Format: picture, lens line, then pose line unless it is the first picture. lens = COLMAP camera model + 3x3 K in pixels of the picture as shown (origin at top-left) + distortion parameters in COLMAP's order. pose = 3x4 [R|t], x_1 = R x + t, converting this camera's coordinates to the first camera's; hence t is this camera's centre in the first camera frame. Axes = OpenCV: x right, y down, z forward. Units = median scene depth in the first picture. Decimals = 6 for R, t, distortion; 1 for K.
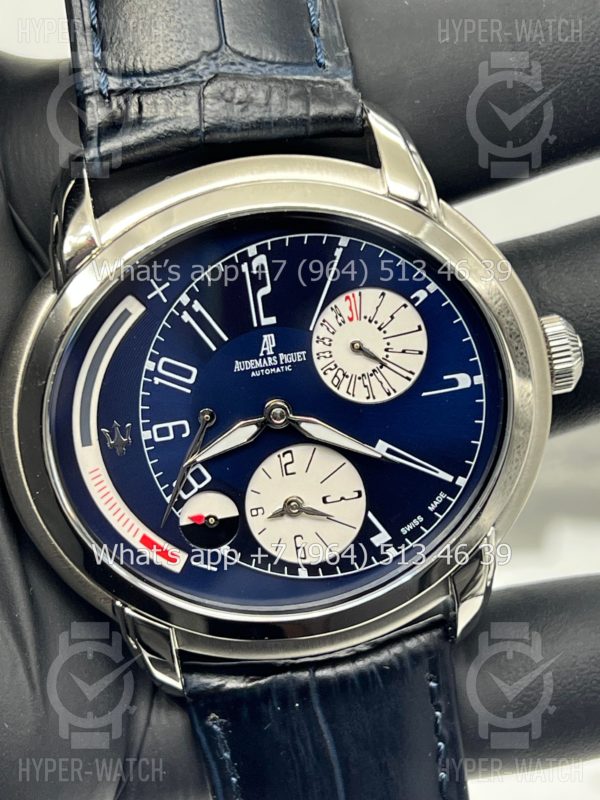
lens RADIAL K [[1782.0, 0, 291.5], [0, 1782.0, 382.3], [0, 0, 1]] dist [0.095766, 0.000000]
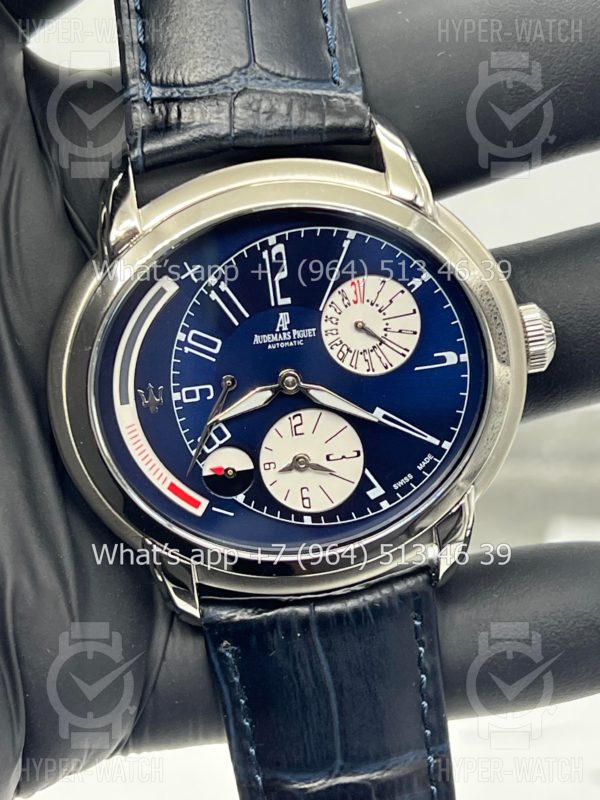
lens RADIAL K [[1782.0, 0, 295.3], [0, 1782.0, 392.4], [0, 0, 1]] dist [0.095766, 0.000000]
pose [[0.999566, 0.029350, -0.002490, -0.001153], [-0.029349, 0.999569, 0.000398, 0.023987], [0.002501, -0.000325, 0.999997, -0.159036]]
